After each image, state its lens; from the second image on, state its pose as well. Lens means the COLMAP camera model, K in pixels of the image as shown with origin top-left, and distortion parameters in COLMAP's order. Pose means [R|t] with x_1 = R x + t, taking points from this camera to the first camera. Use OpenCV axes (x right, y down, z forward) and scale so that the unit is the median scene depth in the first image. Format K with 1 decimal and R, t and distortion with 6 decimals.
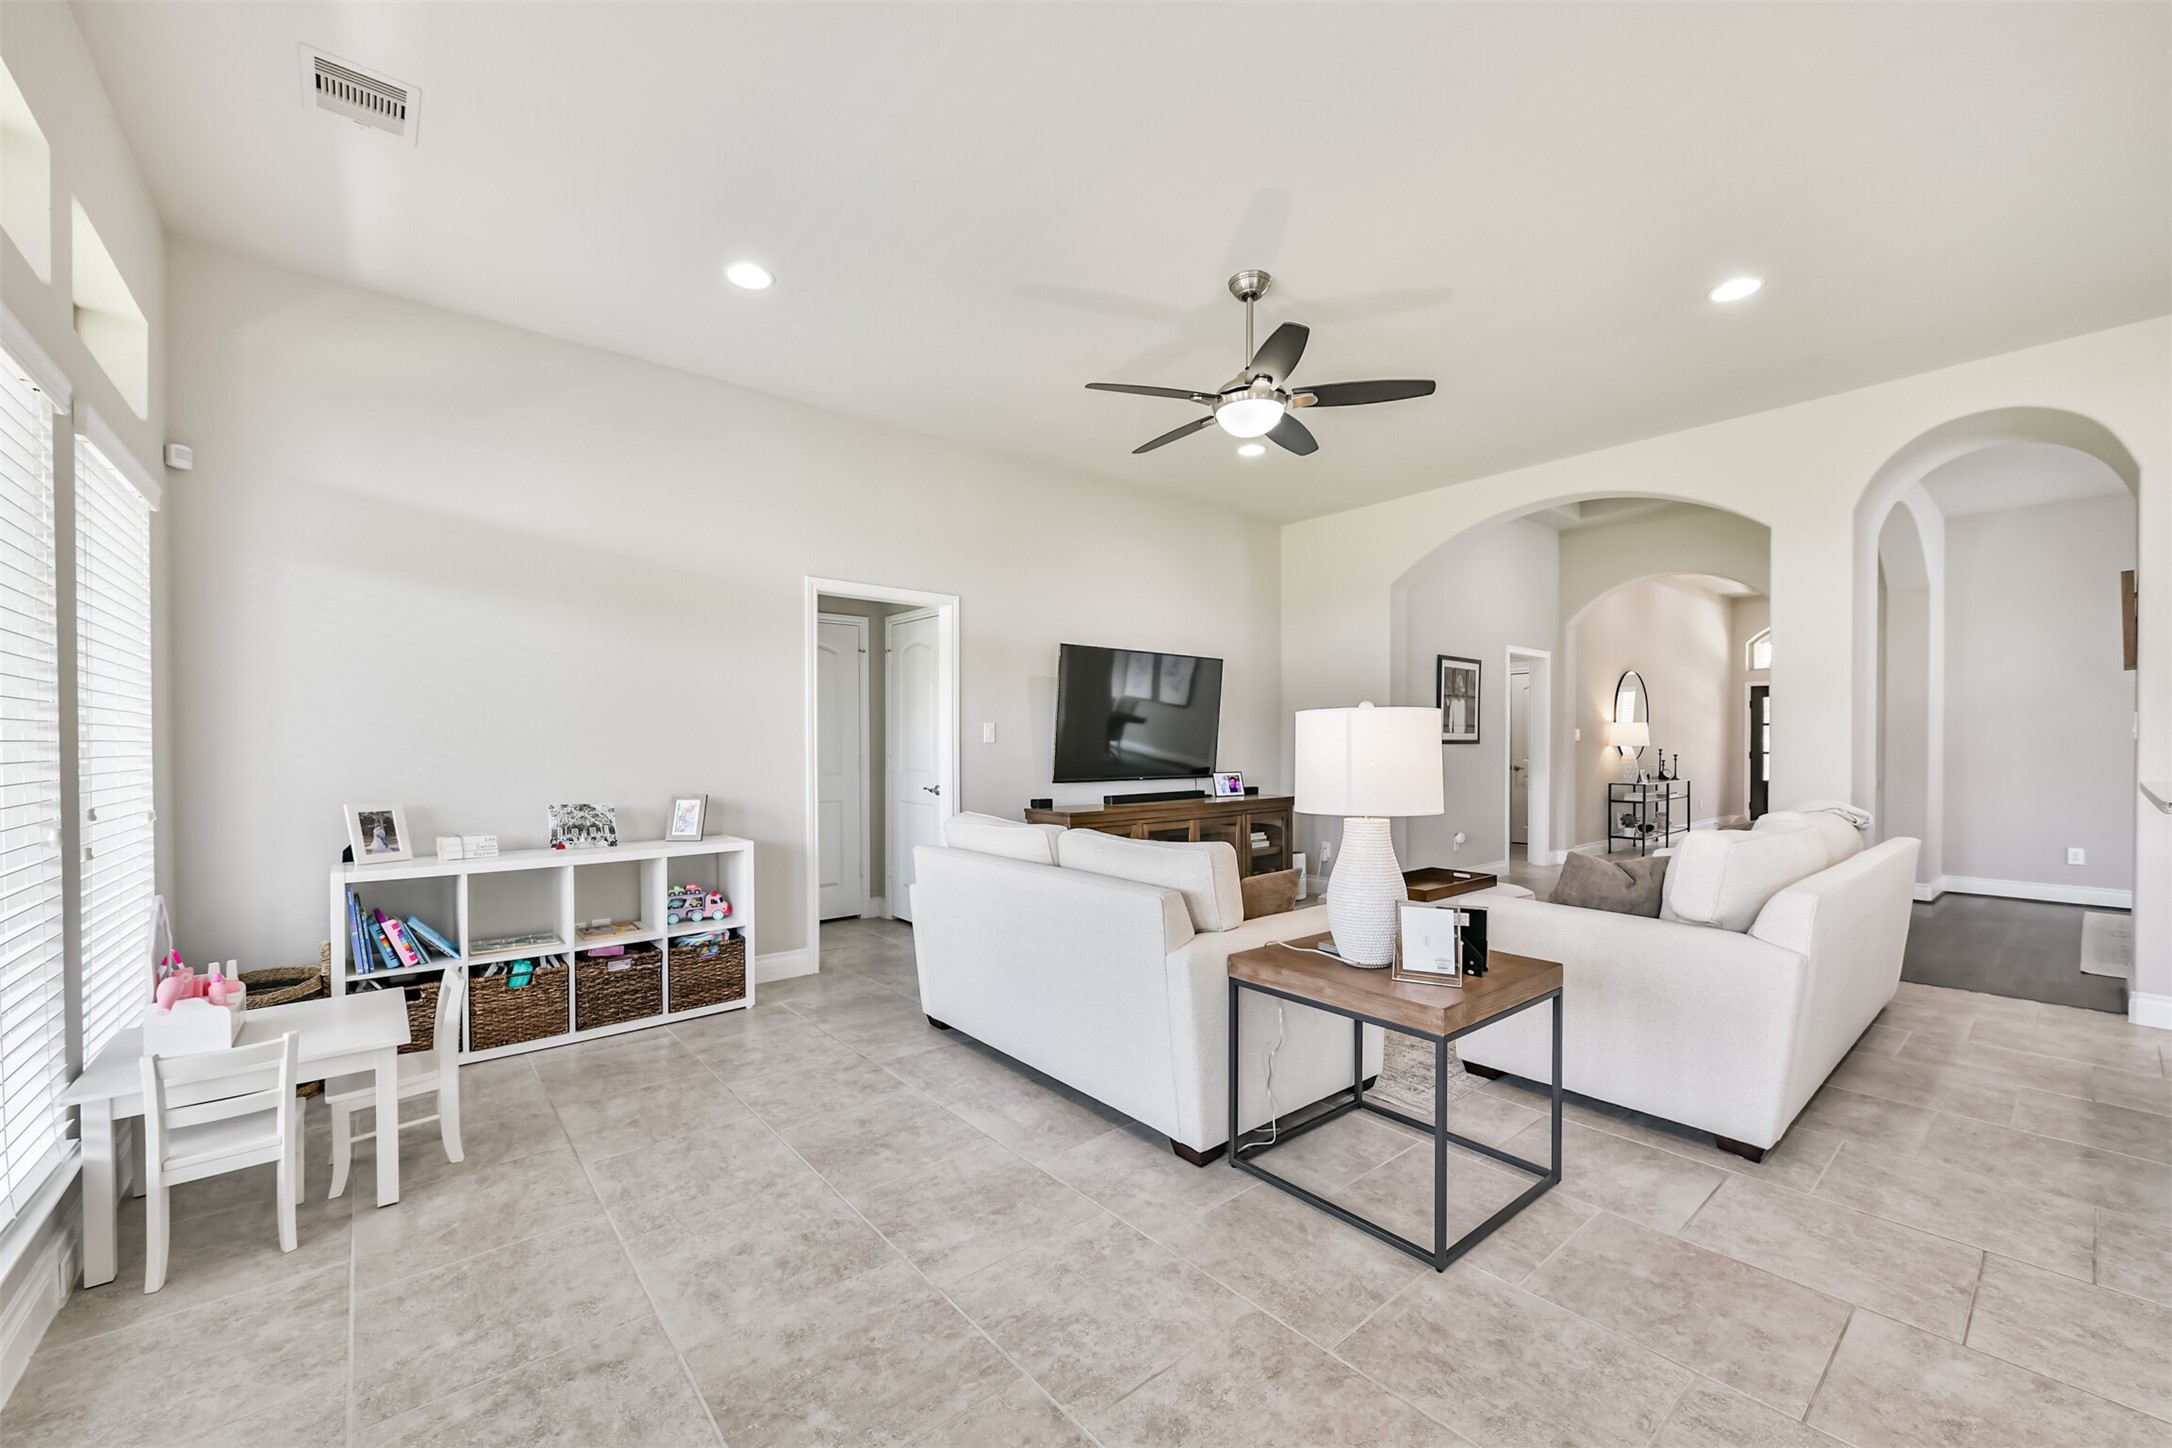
lens RADIAL K [[843.3, 0, 1088.6], [0, 843.3, 753.3], [0, 0, 1]] dist [0.000493, 0.000238]
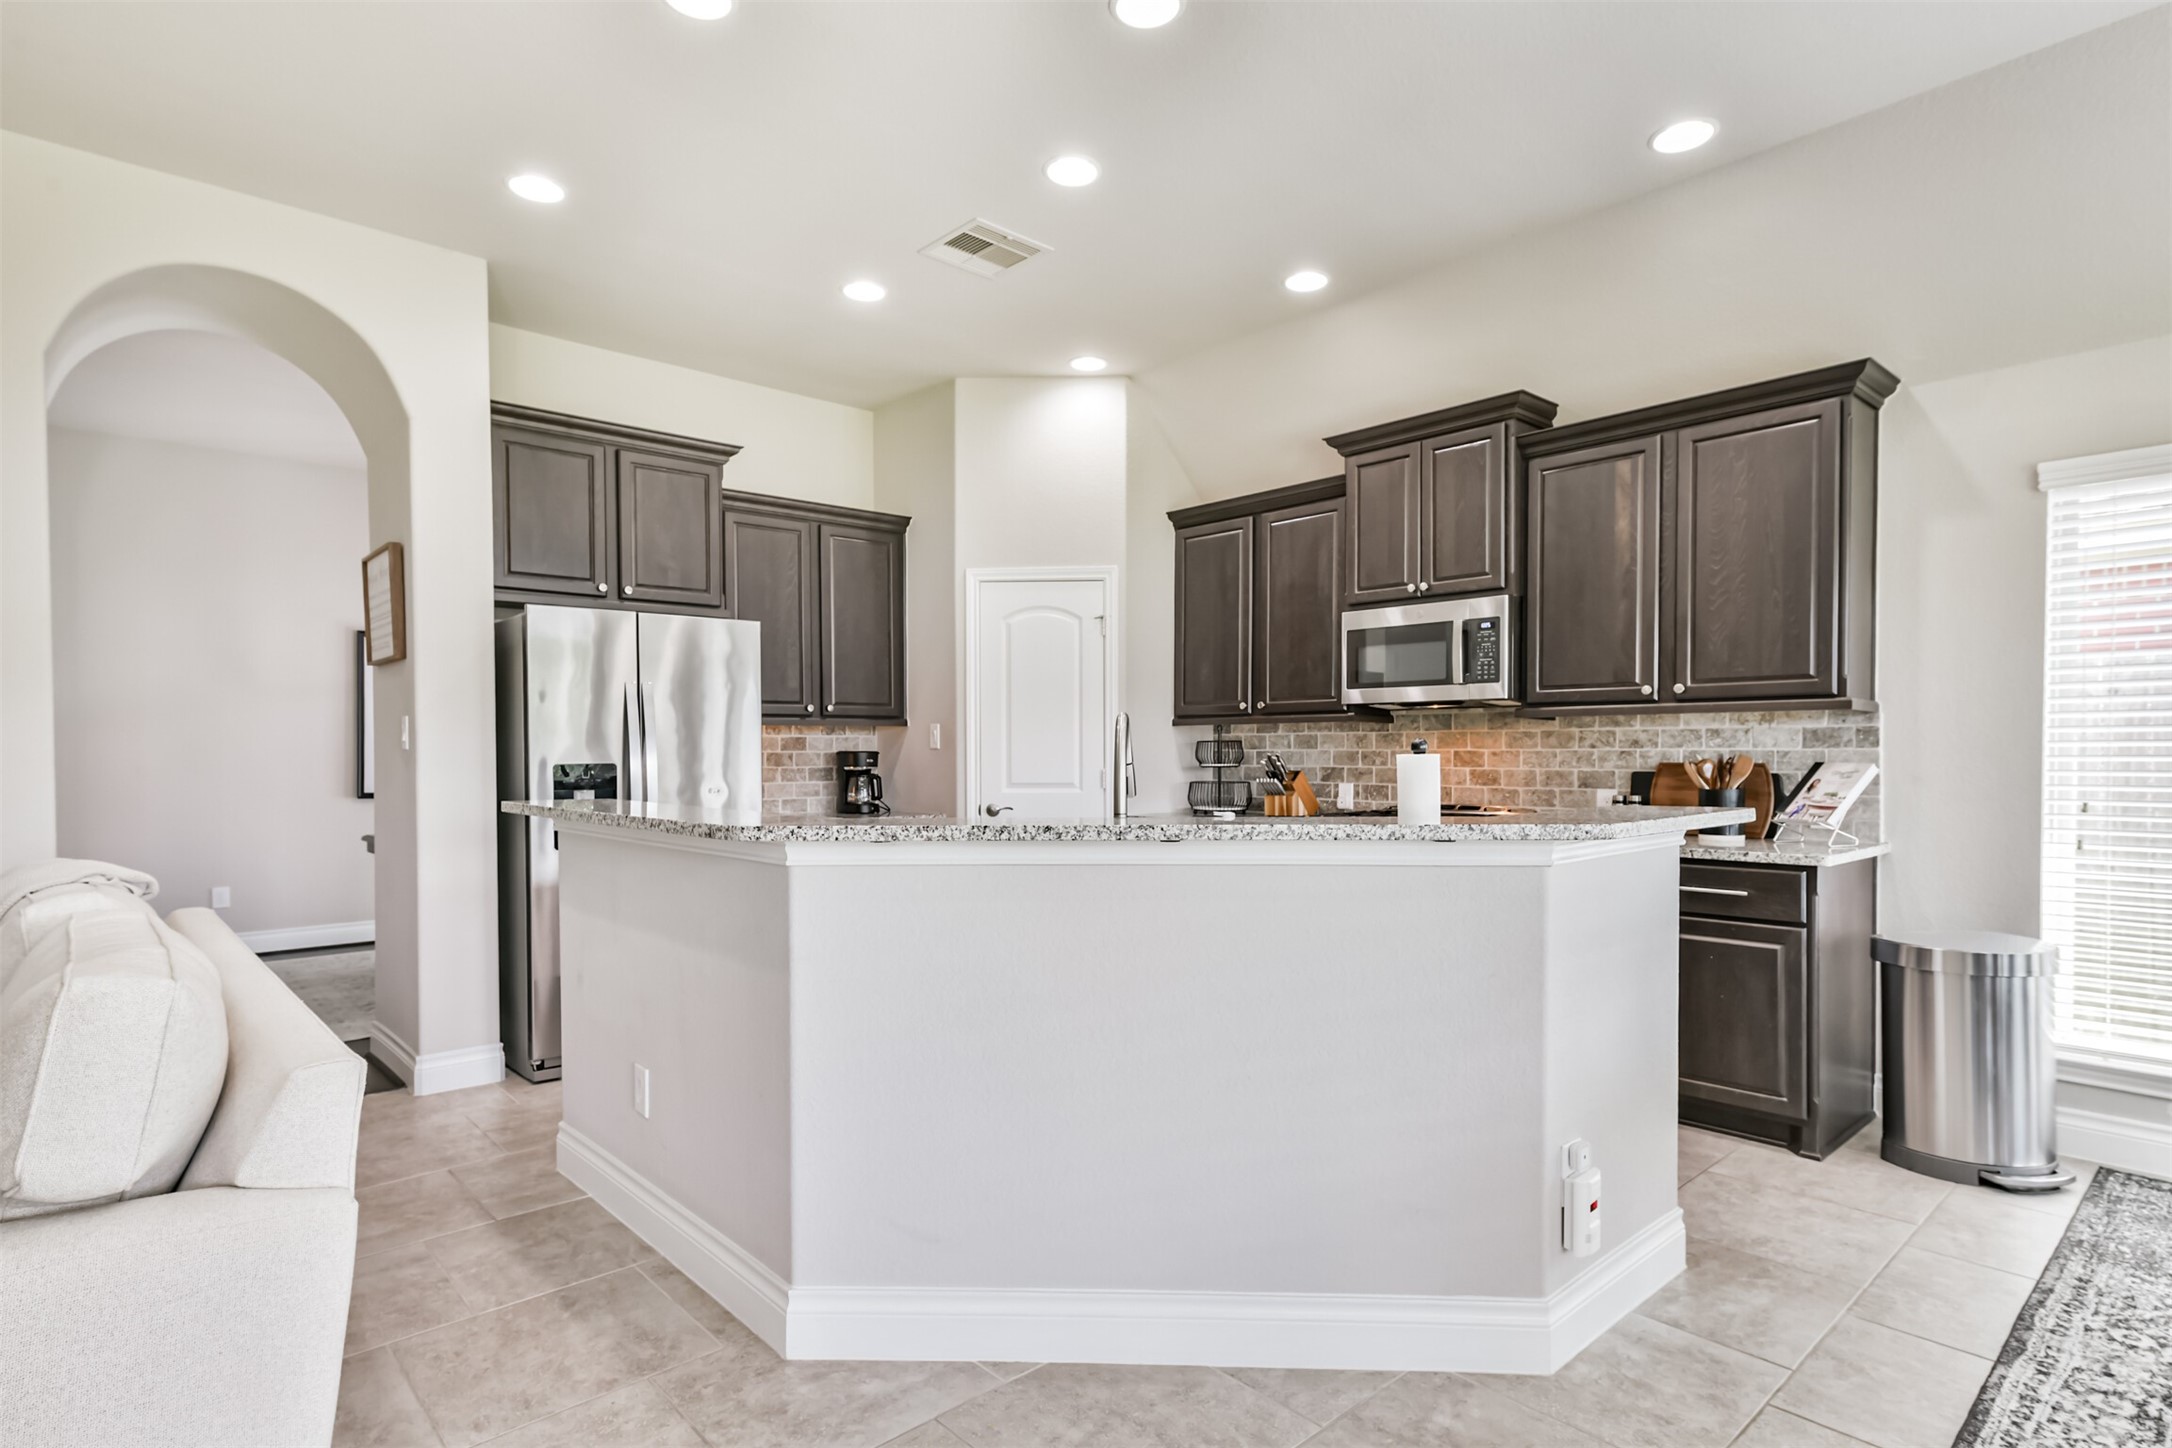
lens RADIAL K [[1127.4, 0, 1081.5], [0, 1127.4, 756.6], [0, 0, 1]] dist [0.012597, 0.000520]
pose [[-0.037012, -0.004726, 0.999304, 0.117348], [0.017451, 0.999833, 0.005375, -0.004243], [-0.999162, 0.017638, -0.036923, 0.404572]]
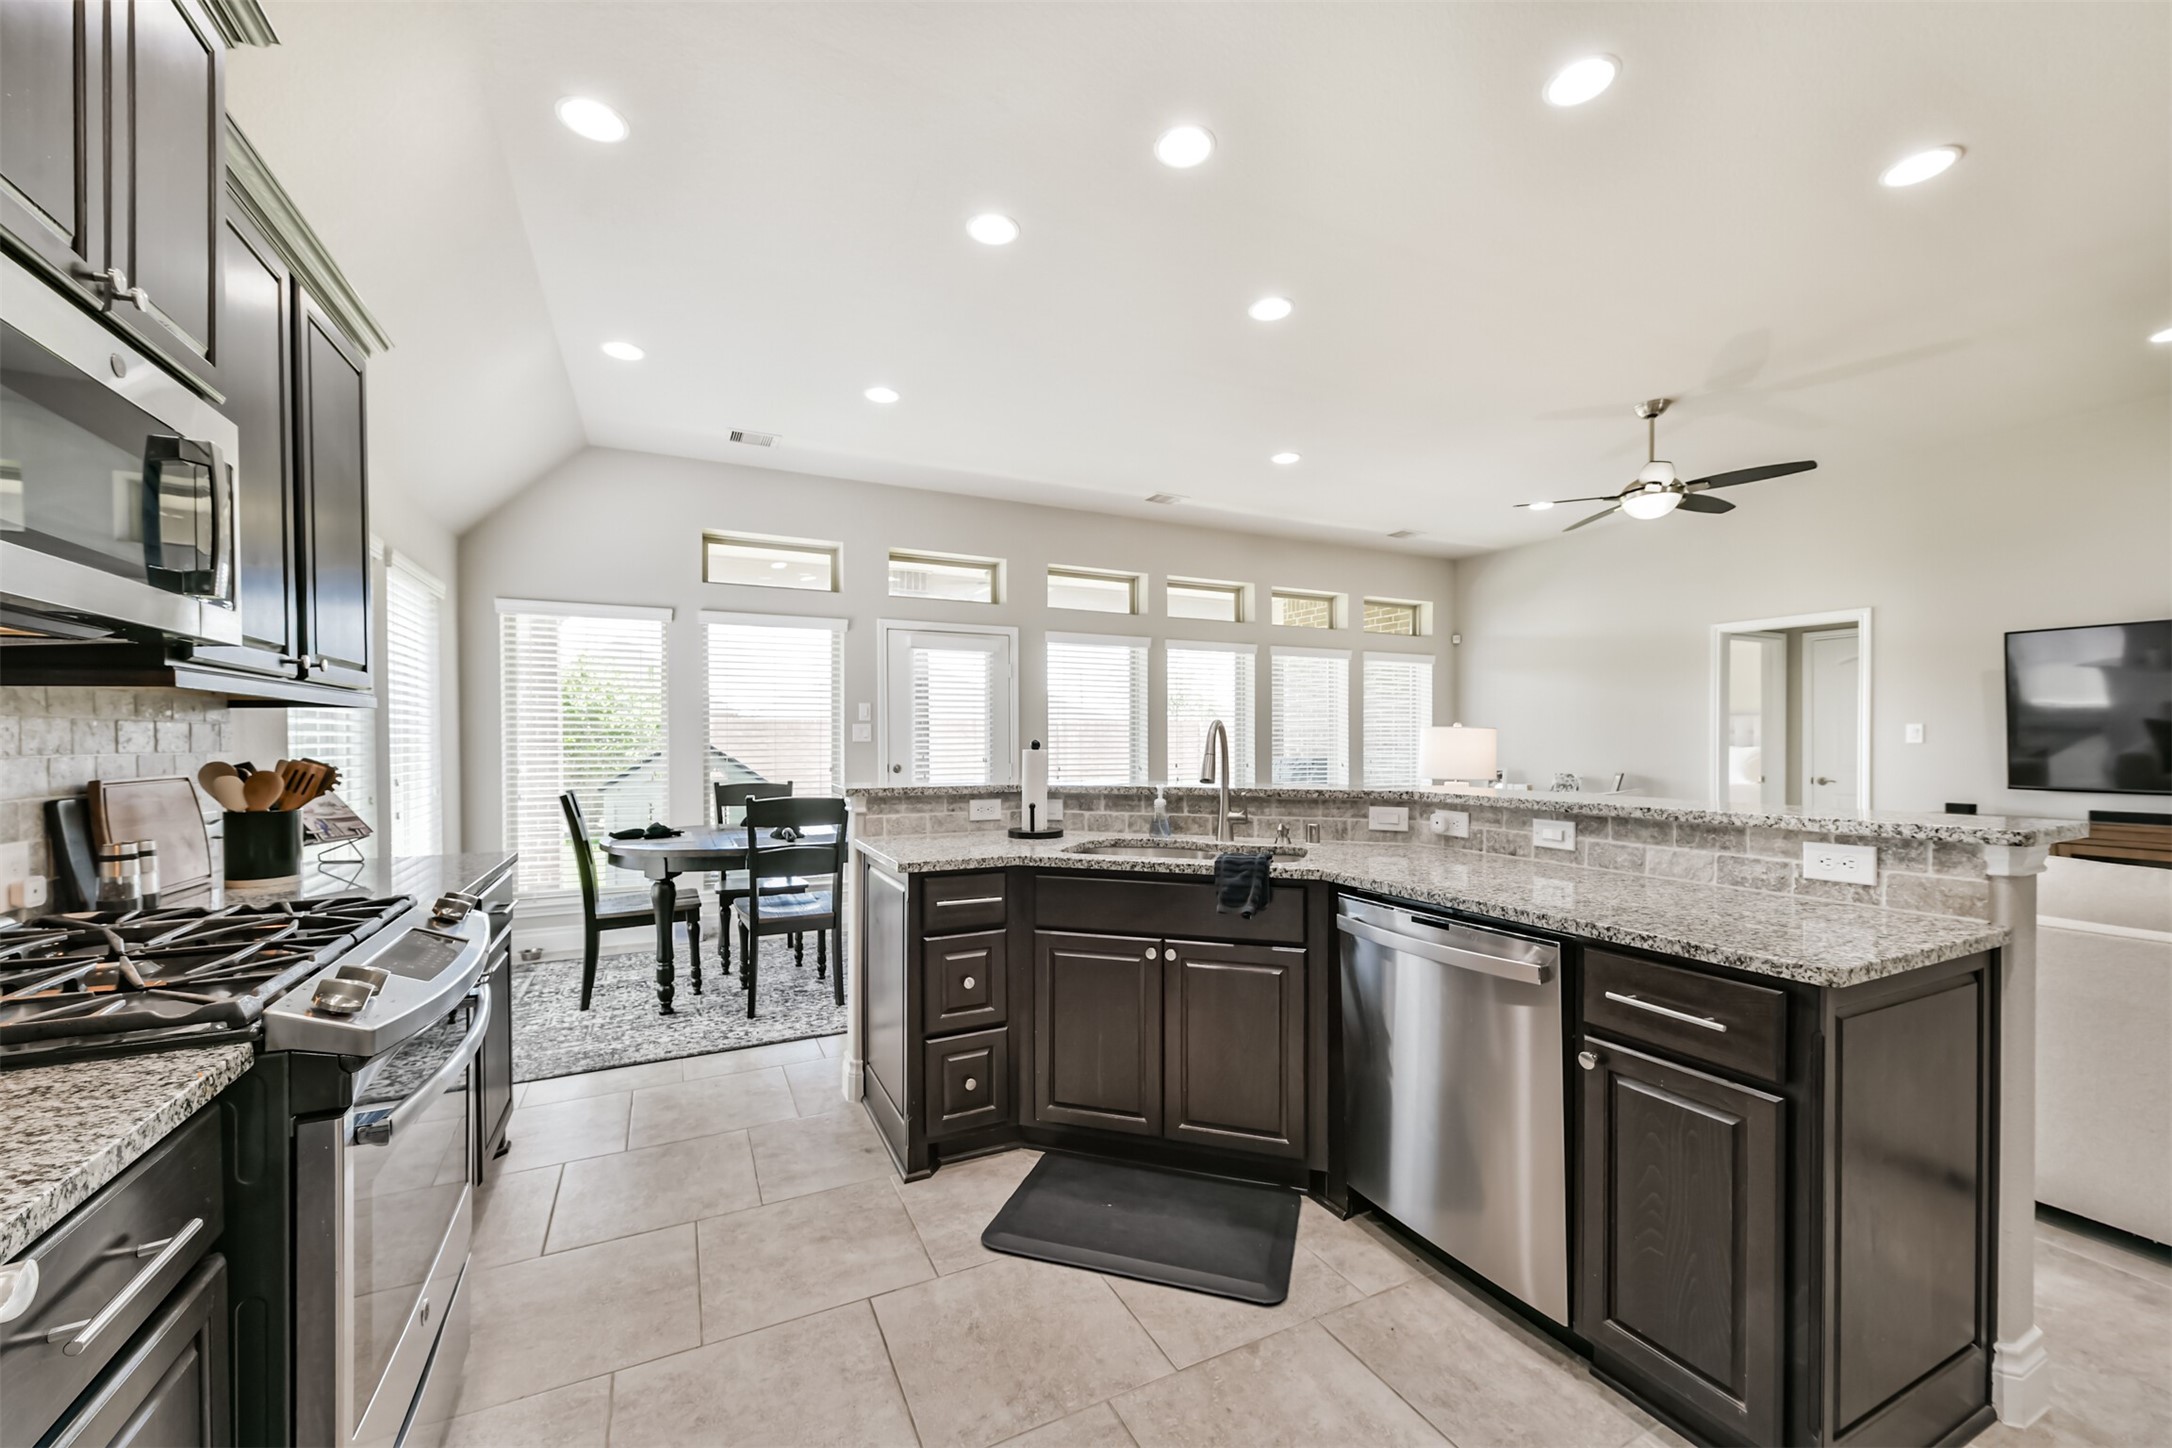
lens RADIAL K [[855.6, 0, 1084.4], [0, 855.6, 738.7], [0, 0, 1]] dist [0.000679, 0.000131]
pose [[-0.238991, 0.001314, -0.971021, 1.619705], [-0.011168, 0.999929, 0.004101, -0.013458], [0.970957, 0.011825, -0.238960, 0.417071]]
